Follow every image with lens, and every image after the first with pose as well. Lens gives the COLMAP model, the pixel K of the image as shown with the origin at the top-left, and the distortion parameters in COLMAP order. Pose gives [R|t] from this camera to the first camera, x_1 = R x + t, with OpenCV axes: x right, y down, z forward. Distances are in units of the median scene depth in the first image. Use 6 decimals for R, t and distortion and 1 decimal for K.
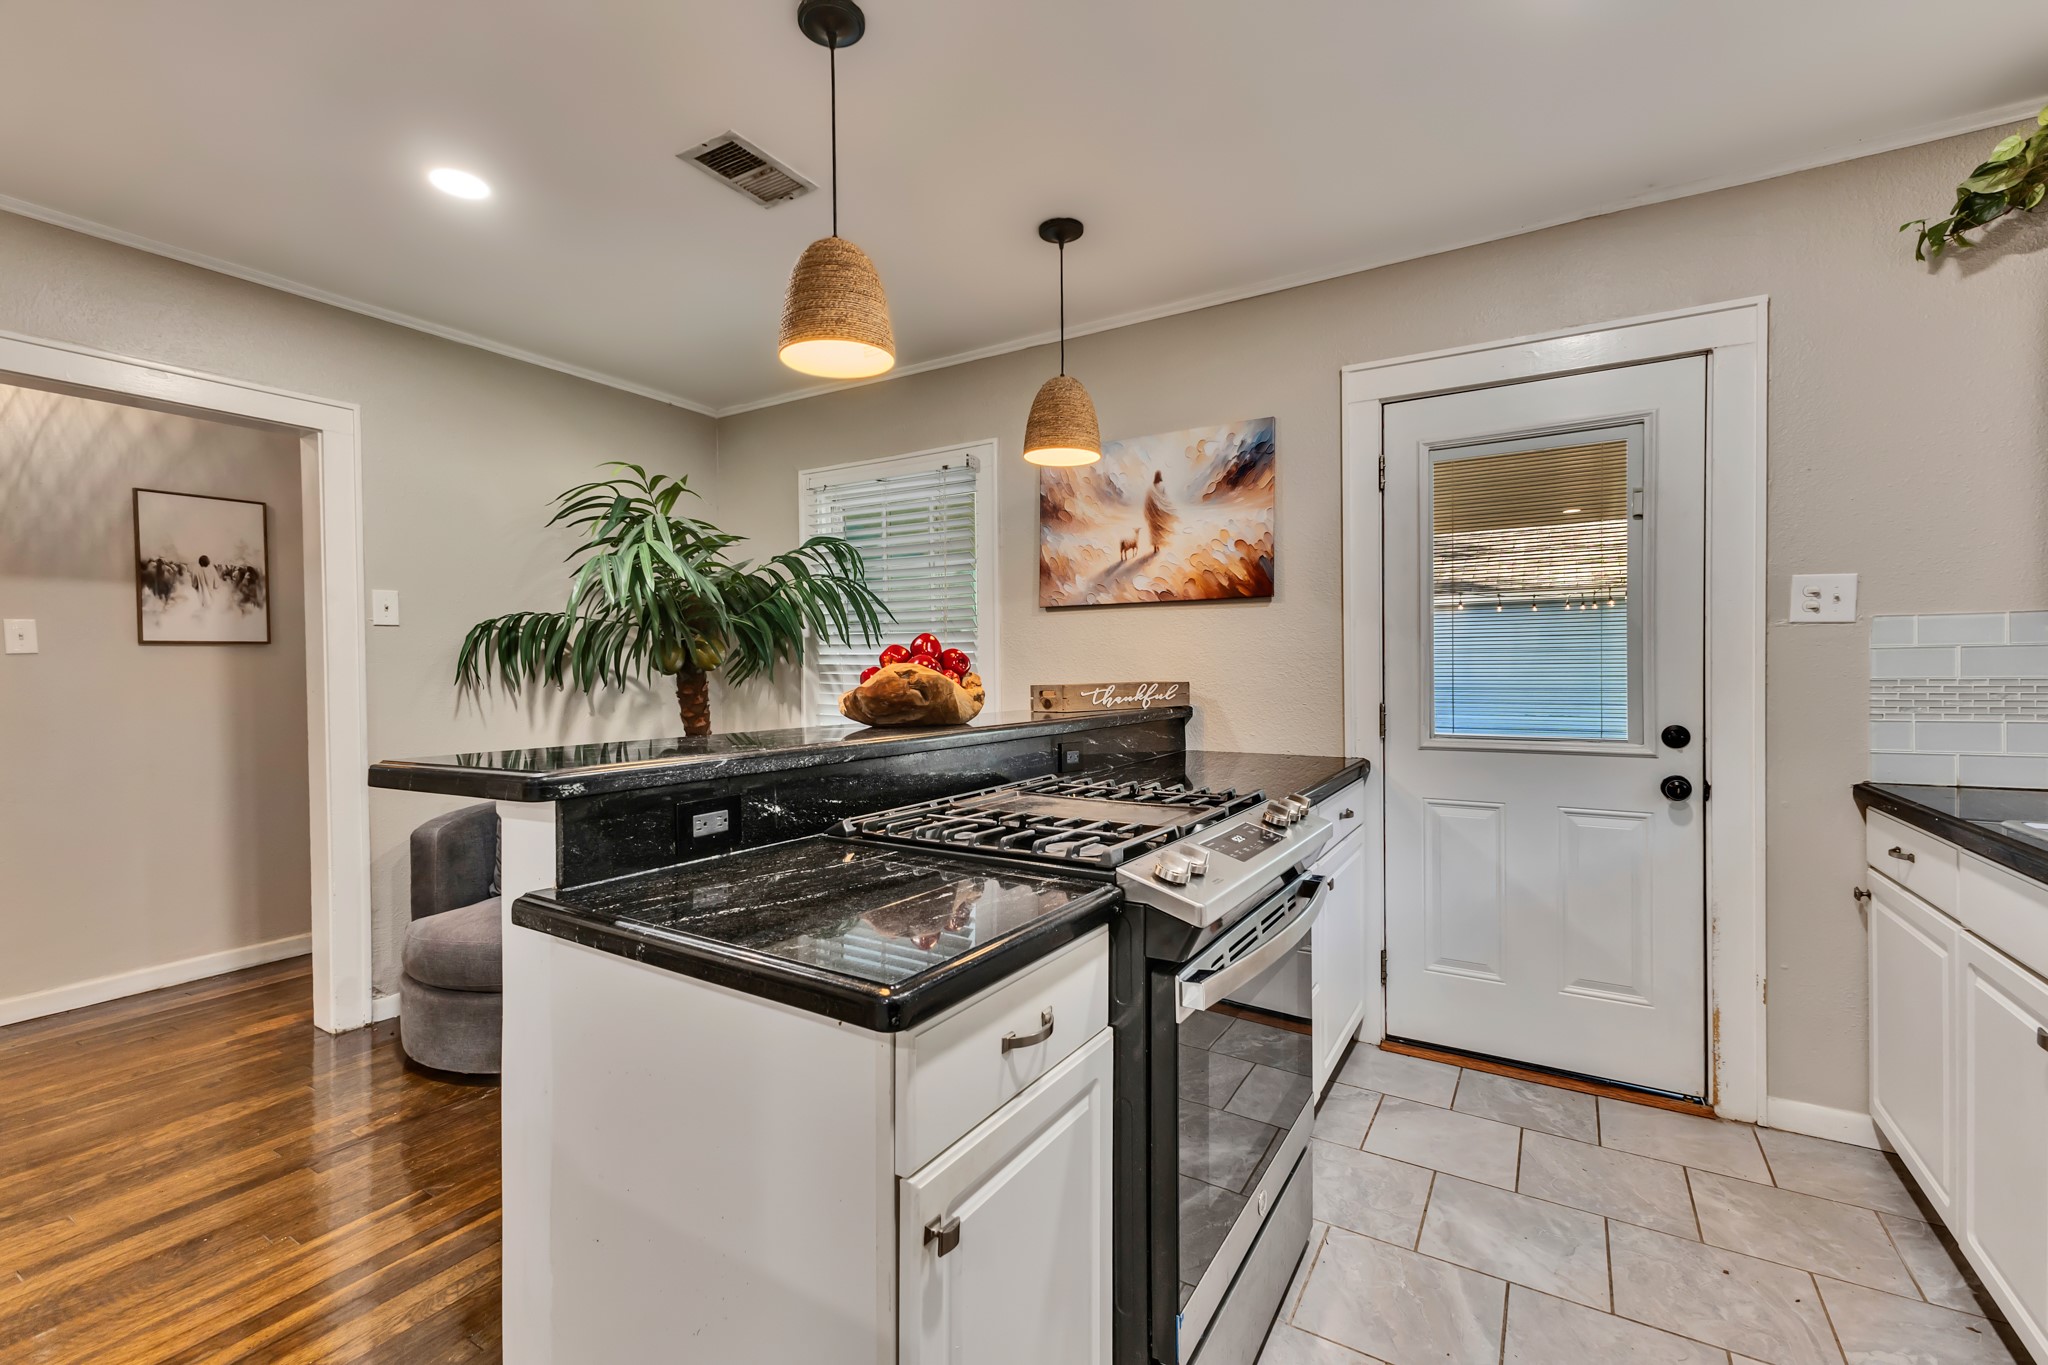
lens RADIAL K [[879.2, 0, 1022.5], [0, 879.2, 676.9], [0, 0, 1]] dist [0.013915, -0.003851]
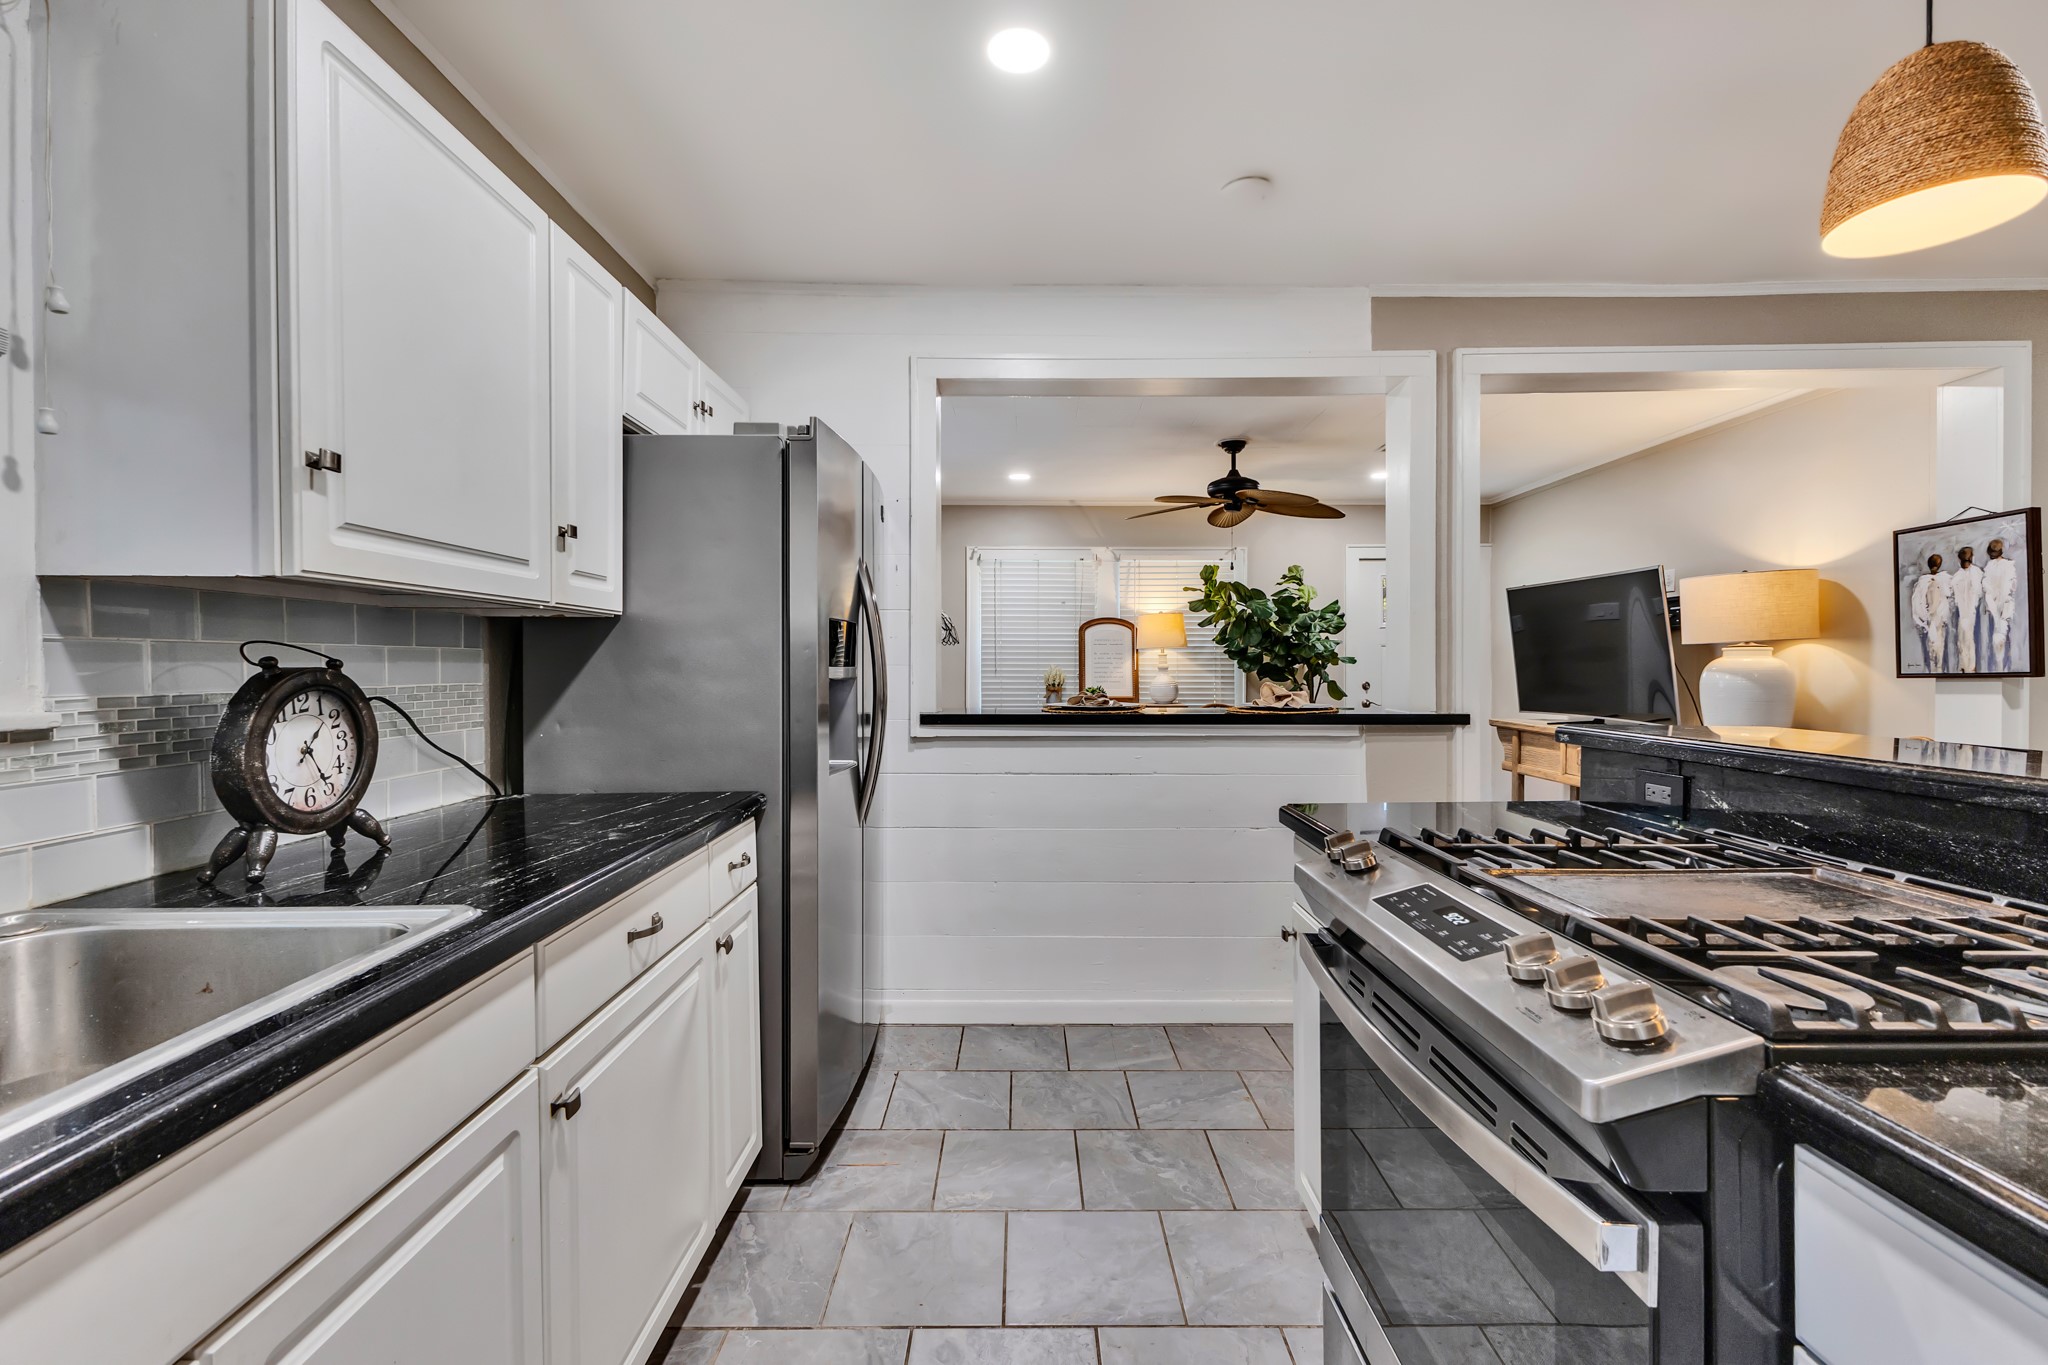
lens RADIAL K [[879.2, 0, 1022.8], [0, 879.2, 675.4], [0, 0, 1]] dist [0.013915, -0.003851]
pose [[-0.852604, 0.015507, -0.522327, 0.463576], [0.003599, 0.999710, 0.023806, -0.011085], [0.522545, 0.018417, -0.852413, 0.735898]]
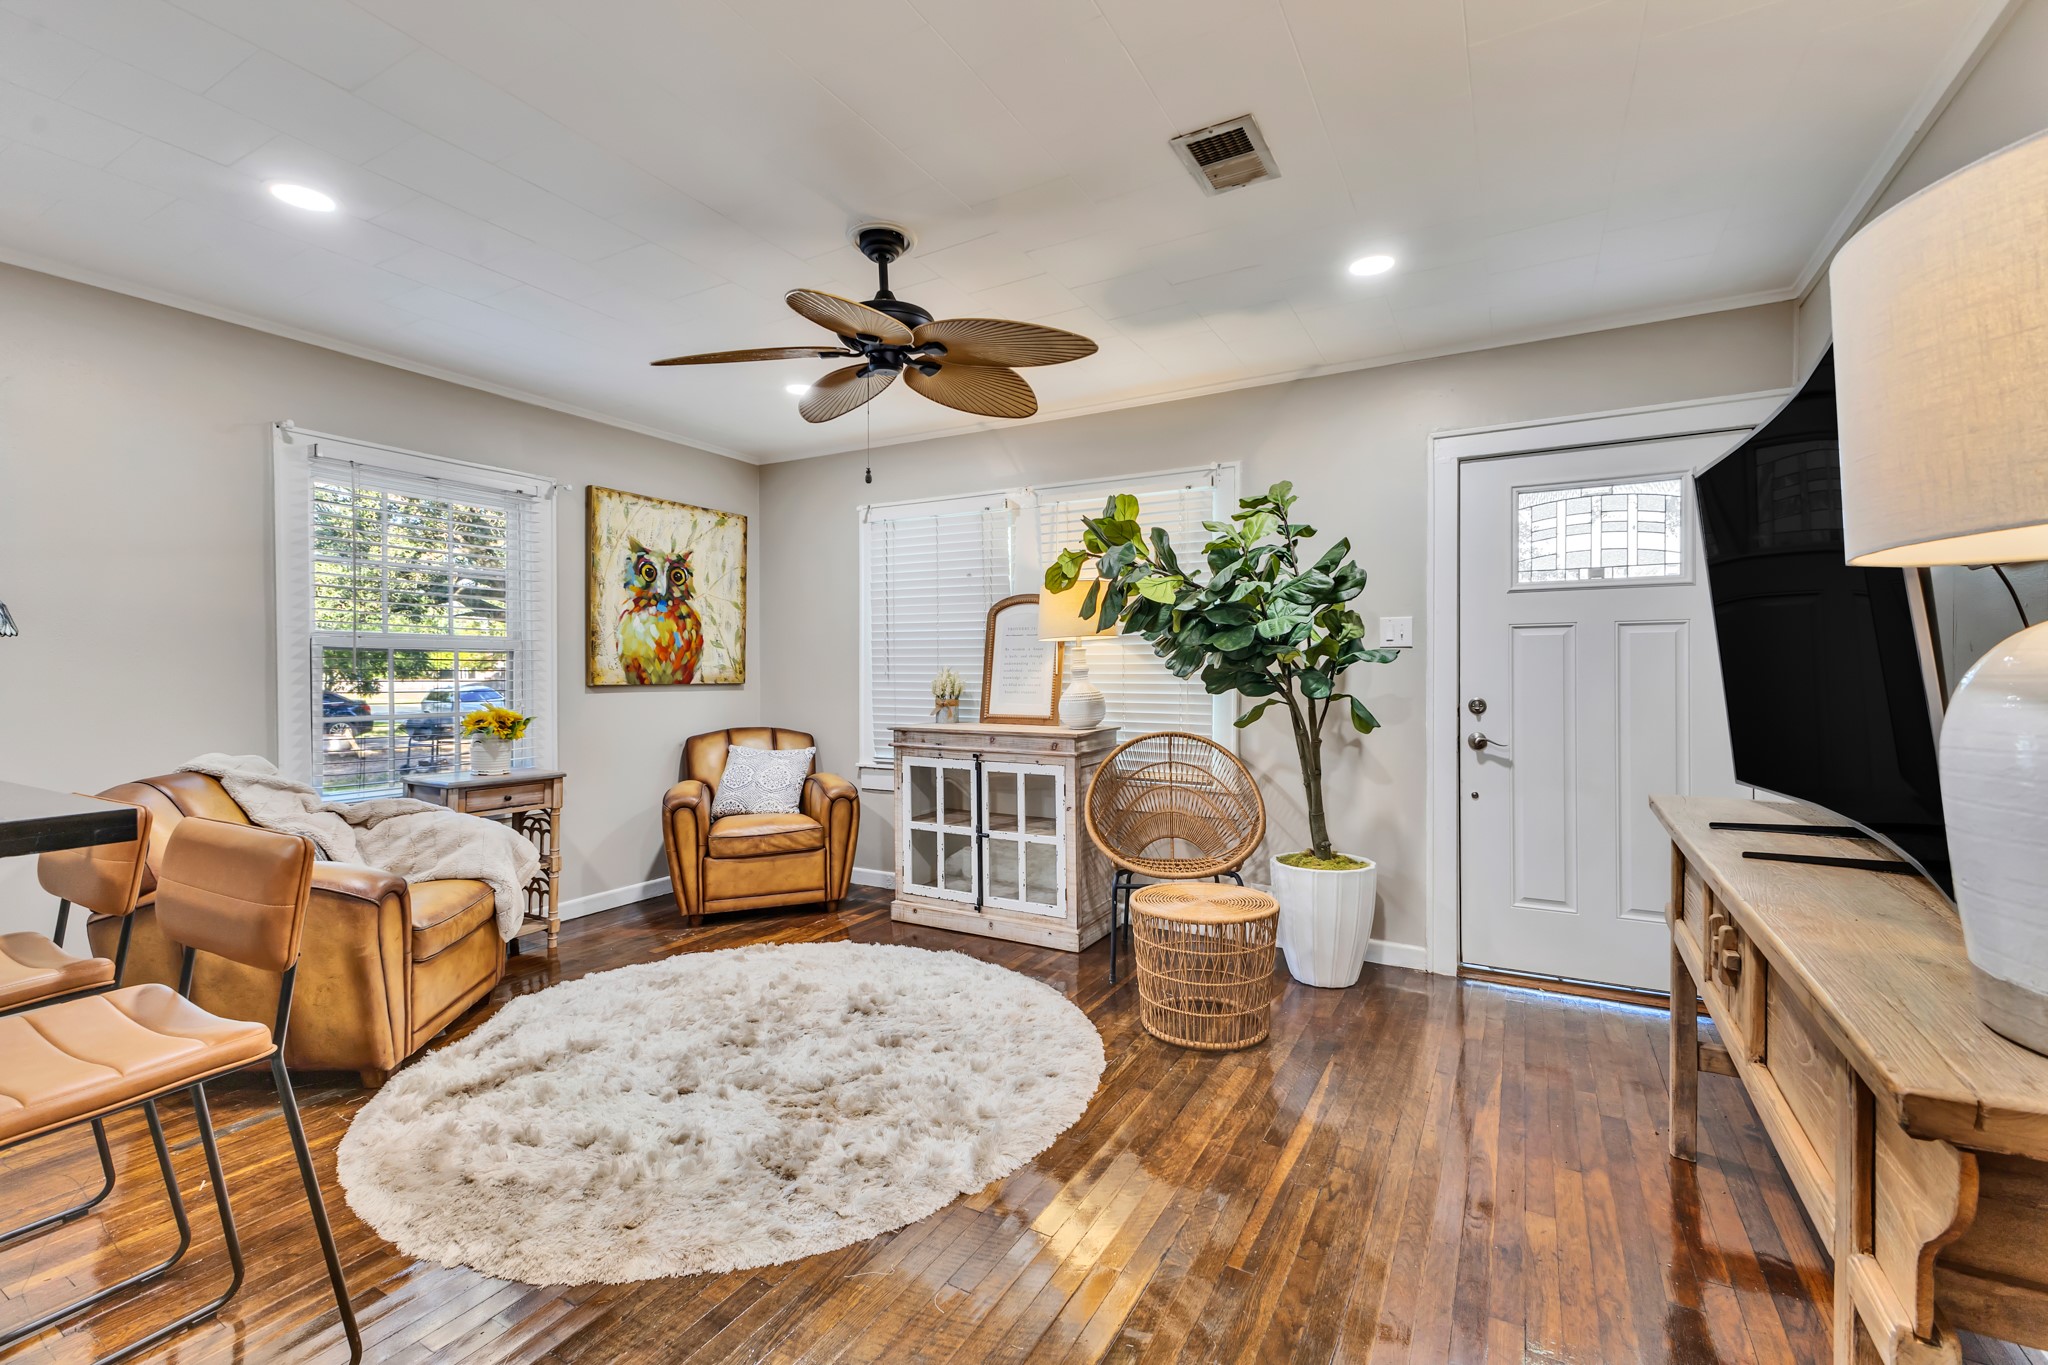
lens RADIAL K [[879.2, 0, 1015.9], [0, 879.2, 677.8], [0, 0, 1]] dist [0.013915, -0.003851]
pose [[-0.999581, 0.013139, -0.025785, -0.875647], [0.012614, 0.999711, 0.020449, 0.005596], [0.026047, 0.020115, -0.999458, 0.389891]]
